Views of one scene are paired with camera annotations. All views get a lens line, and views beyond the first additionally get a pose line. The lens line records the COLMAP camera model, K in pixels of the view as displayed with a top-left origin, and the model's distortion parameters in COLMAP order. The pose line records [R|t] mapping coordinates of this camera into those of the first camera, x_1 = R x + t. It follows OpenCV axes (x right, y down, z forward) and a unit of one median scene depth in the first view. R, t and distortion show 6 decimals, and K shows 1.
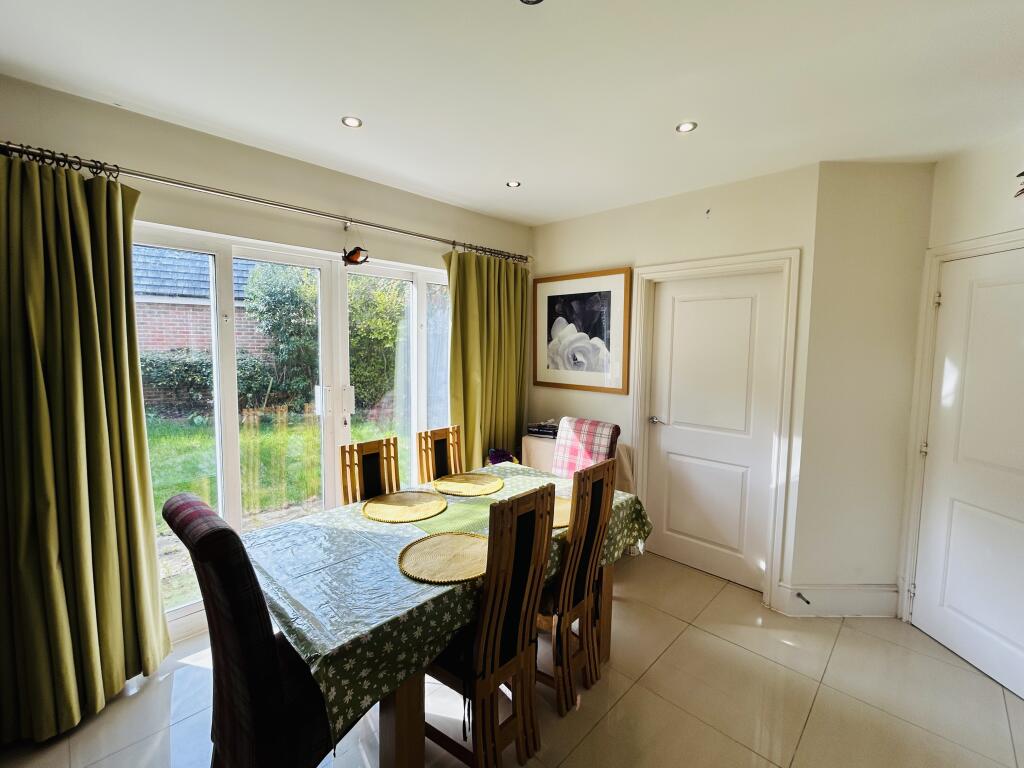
lens RADIAL K [[442.1, 0, 512.9], [0, 442.1, 380.8], [0, 0, 1]] dist [-0.004645, -0.000505]
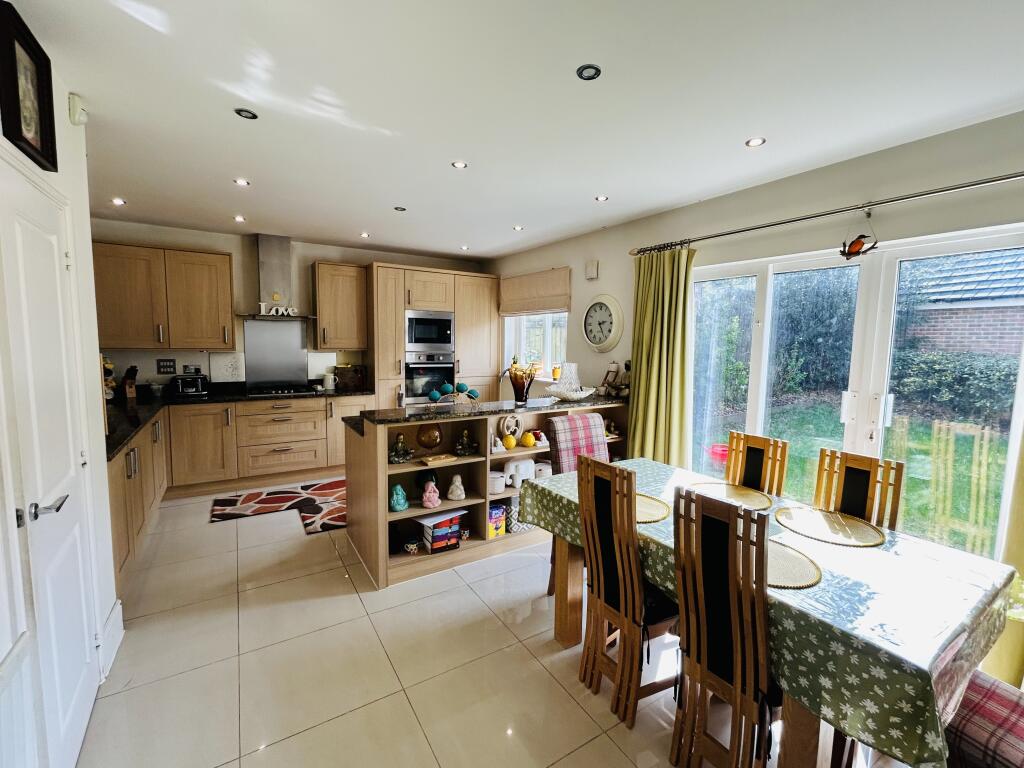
lens RADIAL K [[442.1, 0, 512.9], [0, 442.1, 380.8], [0, 0, 1]] dist [-0.004645, -0.000505]
pose [[-0.235504, 0.077764, -0.968757, 0.718281], [-0.103445, 0.989125, 0.104547, -0.036164], [0.966352, 0.124835, -0.224899, 0.586995]]
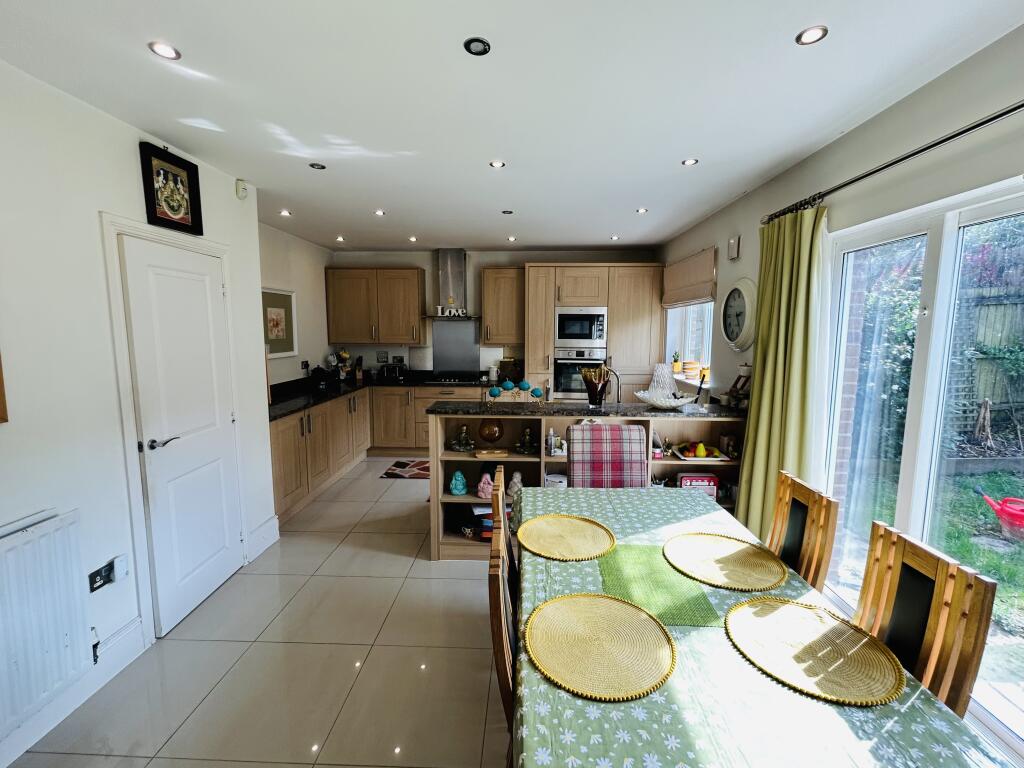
lens RADIAL K [[442.1, 0, 512.9], [0, 442.1, 380.8], [0, 0, 1]] dist [-0.004645, -0.000505]
pose [[-0.740585, 0.064946, -0.668817, 0.408442], [-0.069733, 0.982516, 0.172625, -0.095614], [0.668335, 0.174482, -0.723107, 1.031848]]
